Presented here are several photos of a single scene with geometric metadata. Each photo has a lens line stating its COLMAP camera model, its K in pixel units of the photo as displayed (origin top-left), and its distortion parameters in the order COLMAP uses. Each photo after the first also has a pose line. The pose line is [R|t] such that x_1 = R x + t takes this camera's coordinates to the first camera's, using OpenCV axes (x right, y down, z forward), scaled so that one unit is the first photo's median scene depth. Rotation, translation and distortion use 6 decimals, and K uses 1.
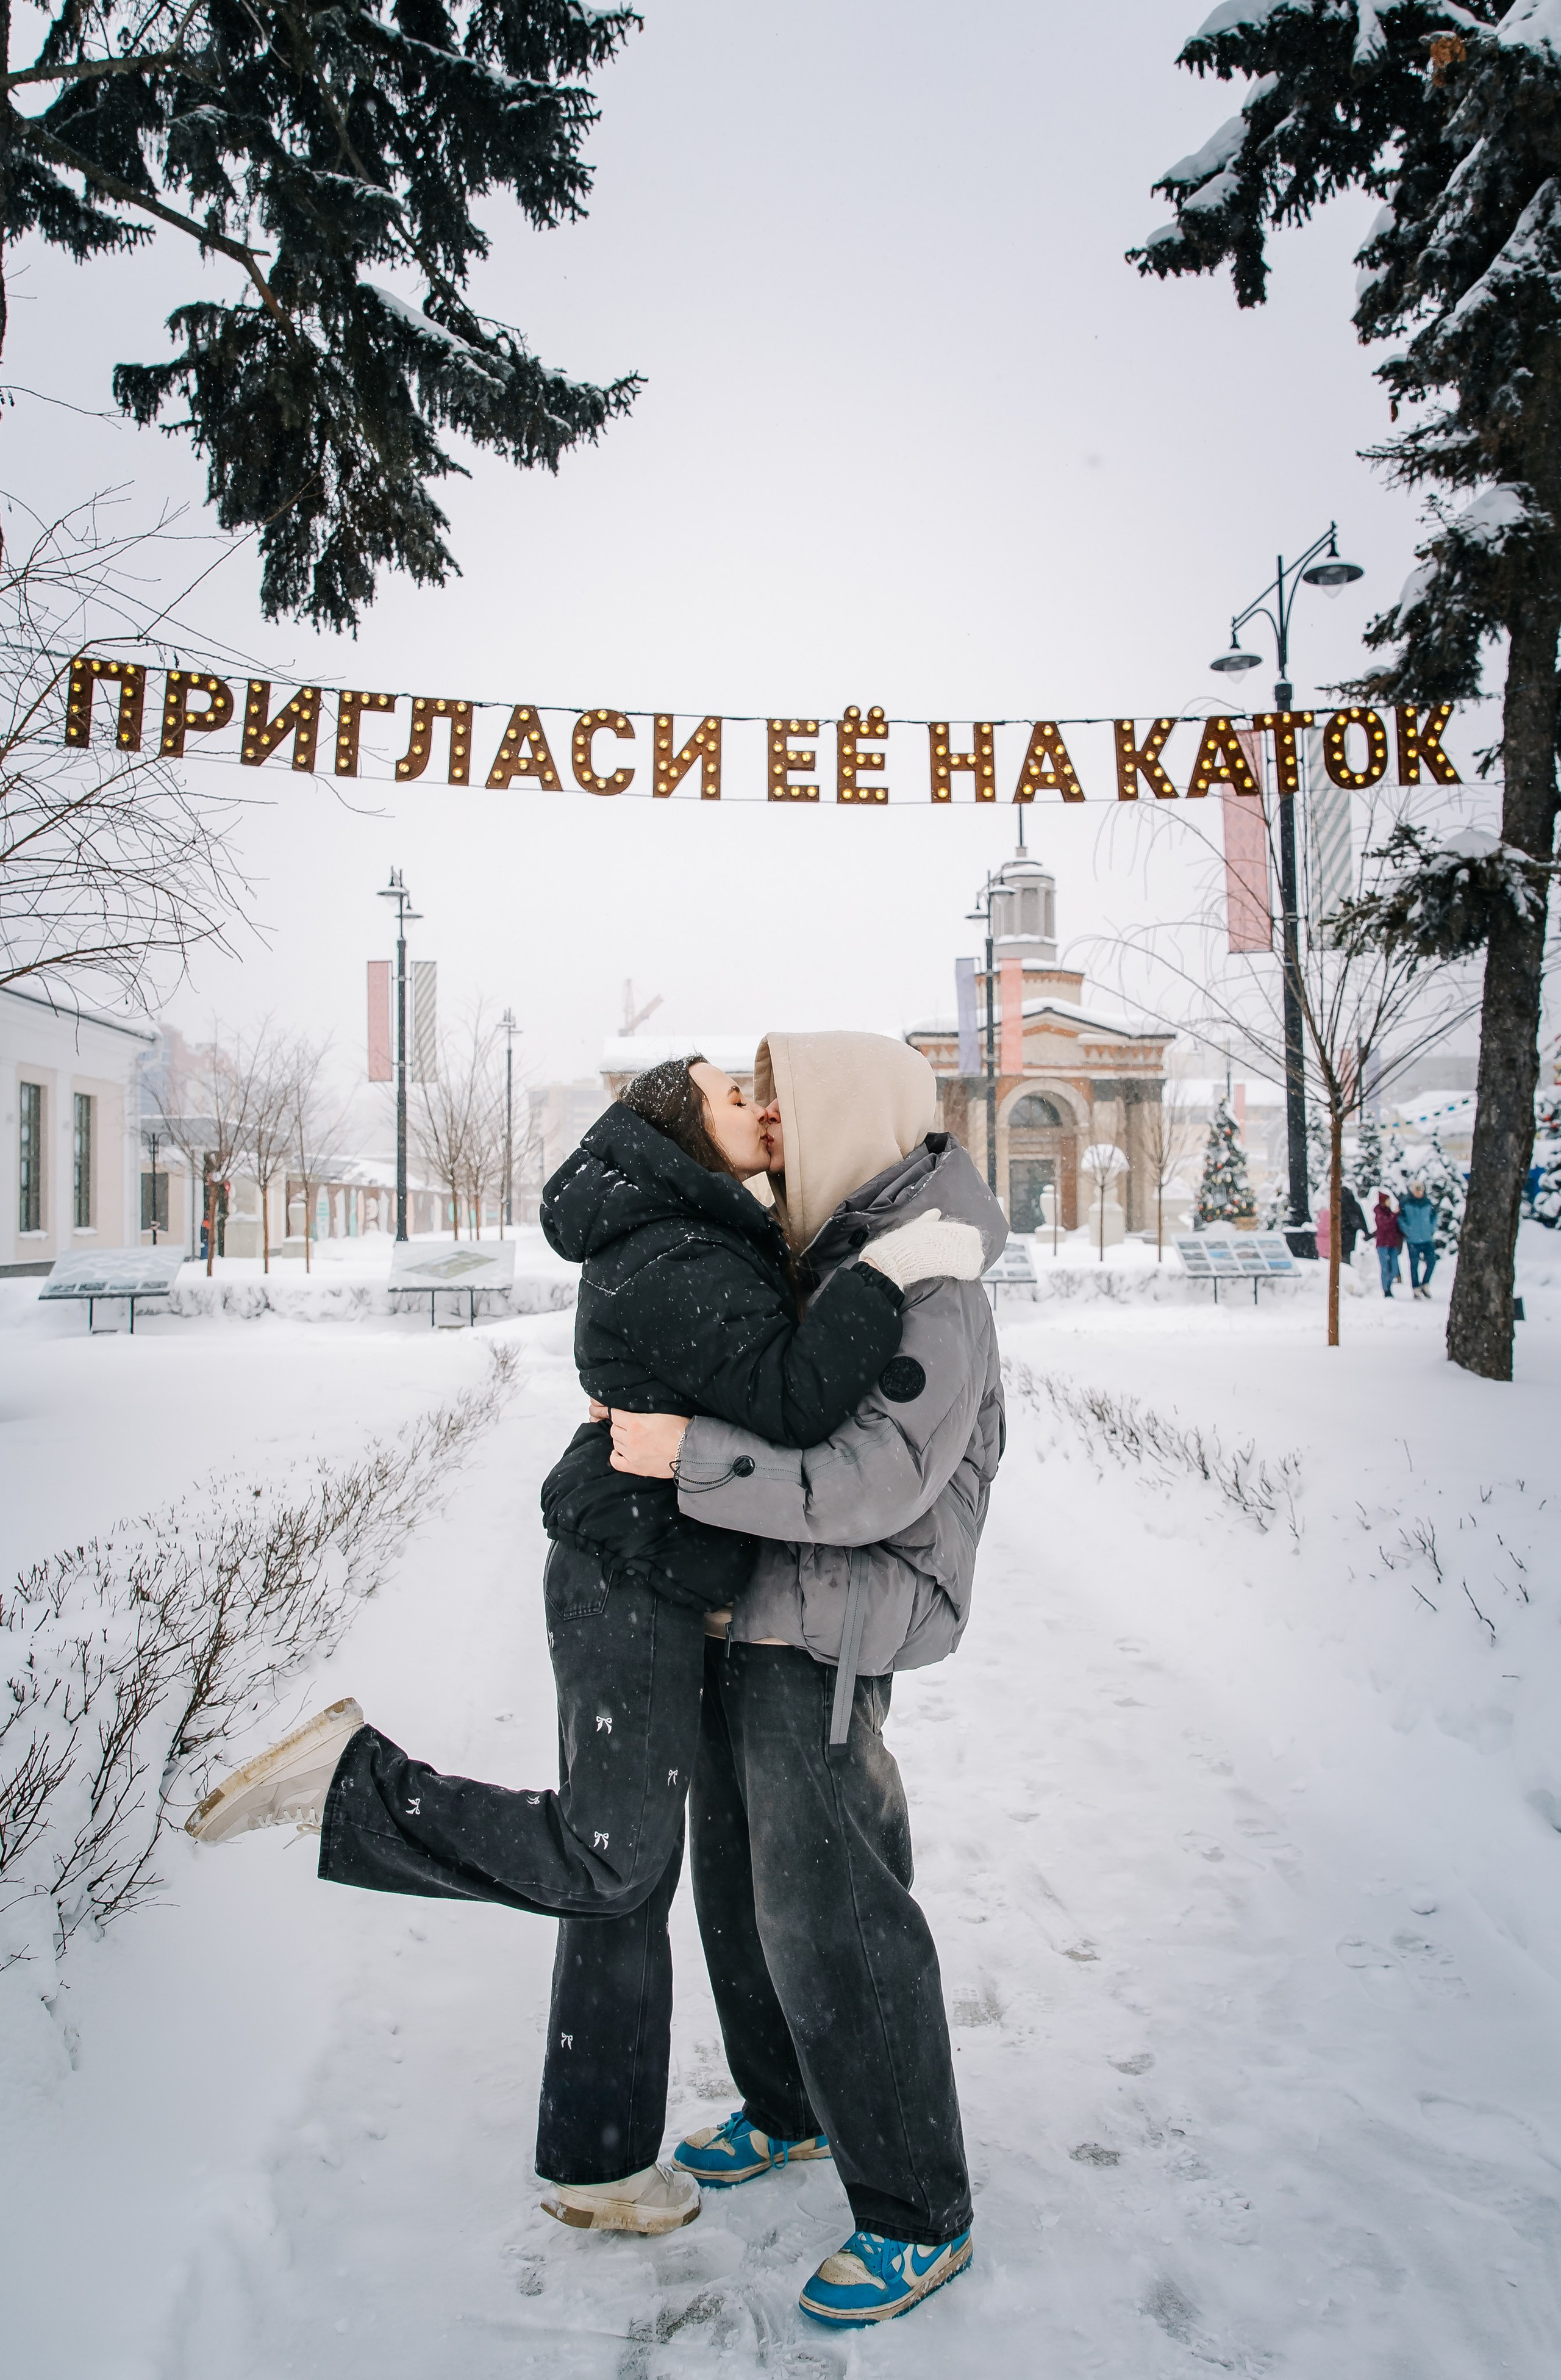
lens RADIAL K [[1766.8, 0, 848.1], [0, 1766.8, 1155.0], [0, 0, 1]] dist [0.011141, 0.005325]
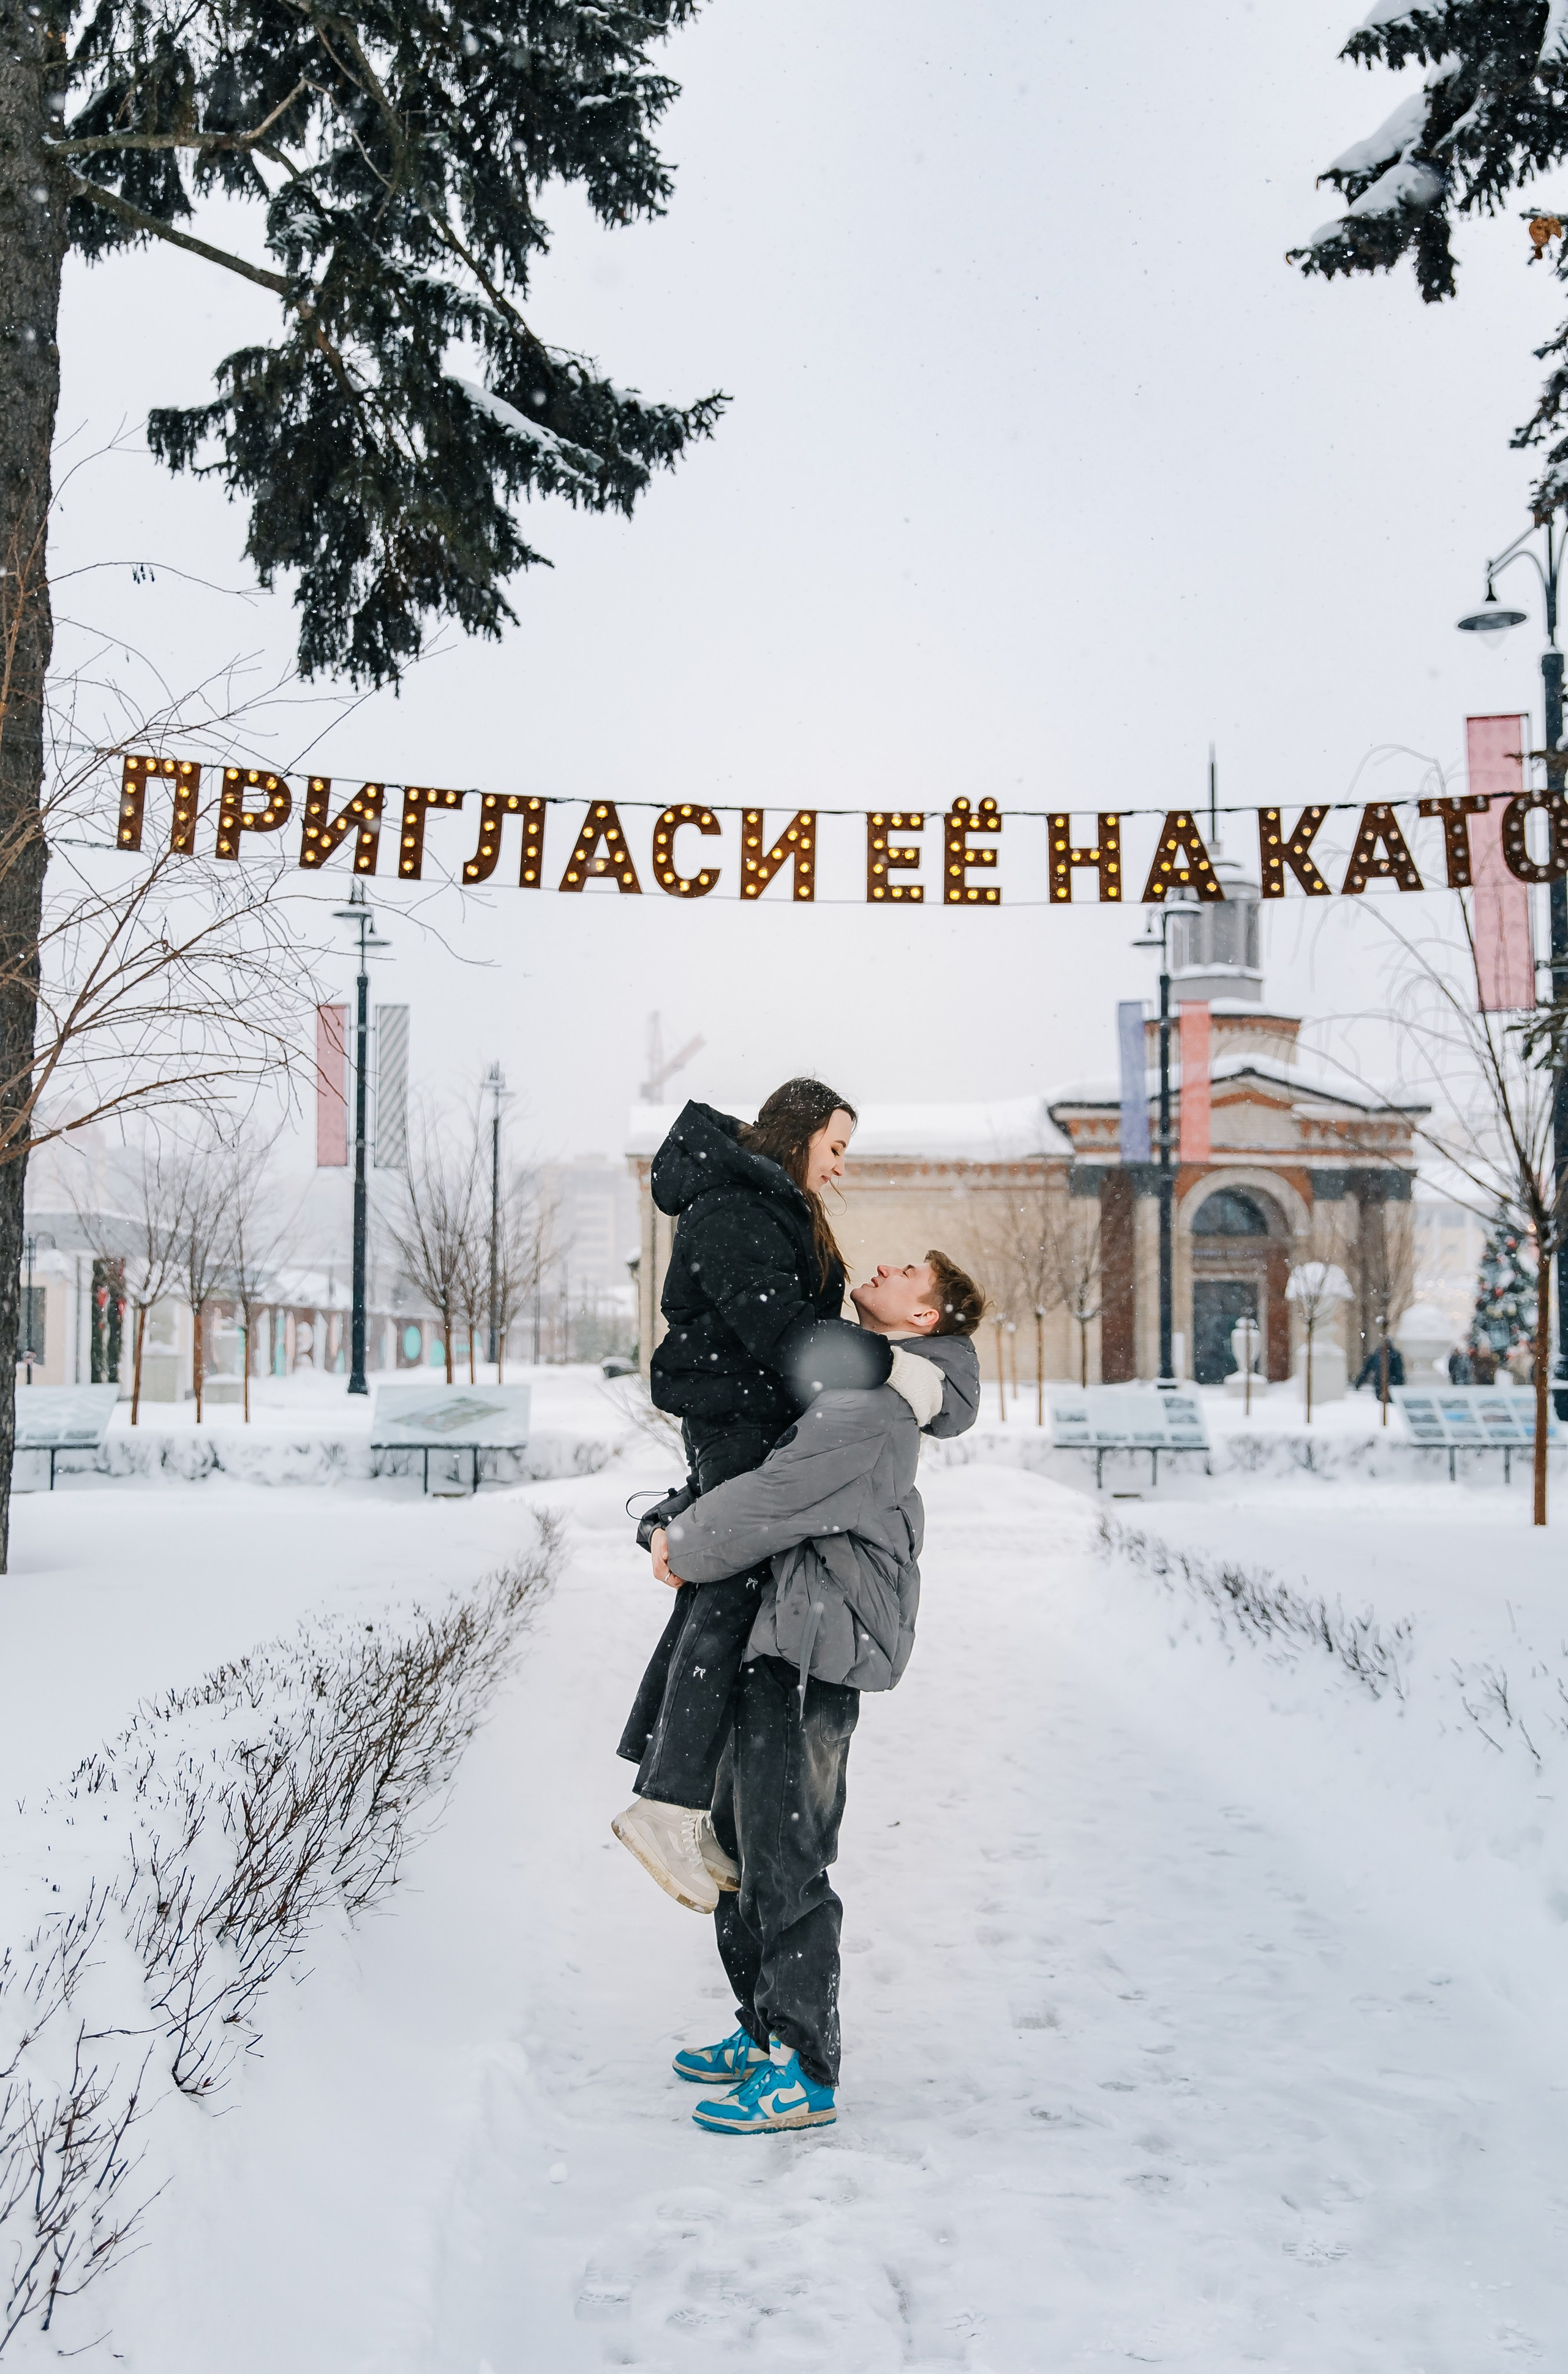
lens RADIAL K [[2634.2, 0, 757.3], [0, 2634.2, 1209.8], [0, 0, 1]] dist [0.048394, -0.025521]
pose [[0.996697, 0.008156, -0.080797, 0.008894], [-0.009743, 0.999767, -0.019260, -0.016564], [0.080621, 0.019984, 0.996545, -0.338440]]
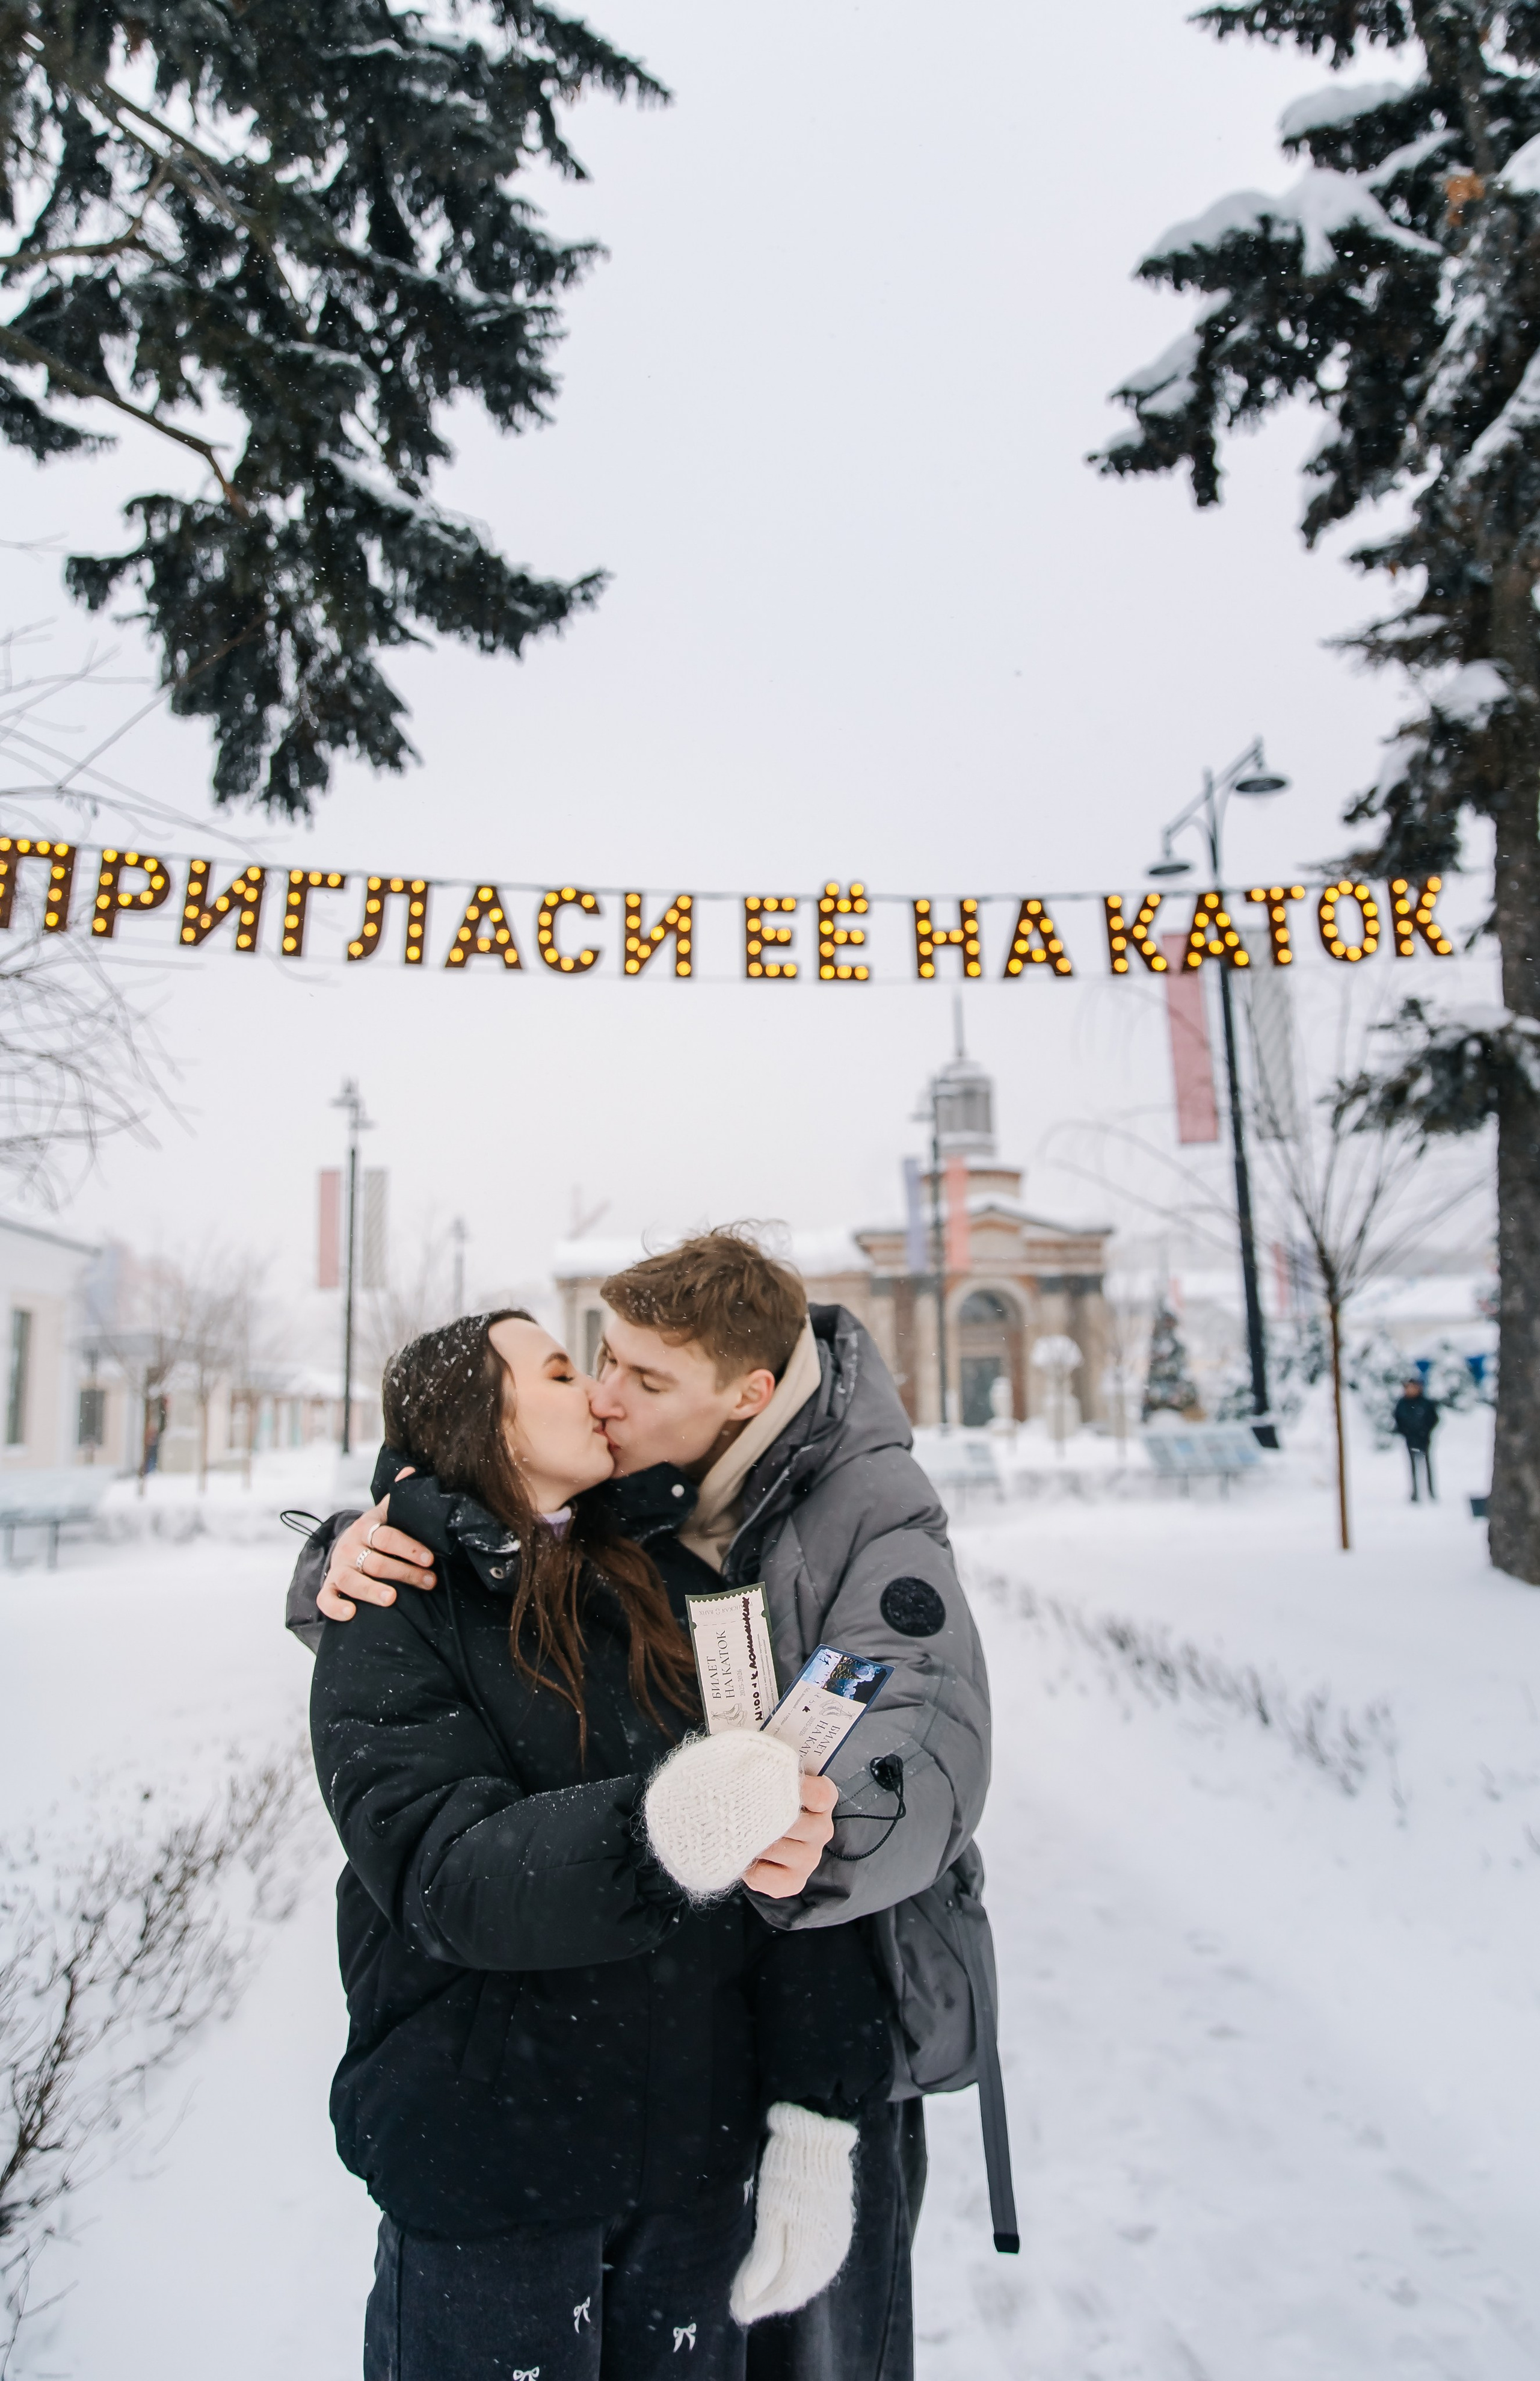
lens RADIAL K [[1693.5, 0, 862.7], [0, 1693.5, 1099.4], [0, 0, 1]] dist [0.017453, -0.004412]
pose [[0.998855, -0.014214, 0.045688, -0.023665], [0.020820, 0.988834, -0.147558, -0.001808], [-0.043080, 0.148340, 0.987998, 0.107142]]
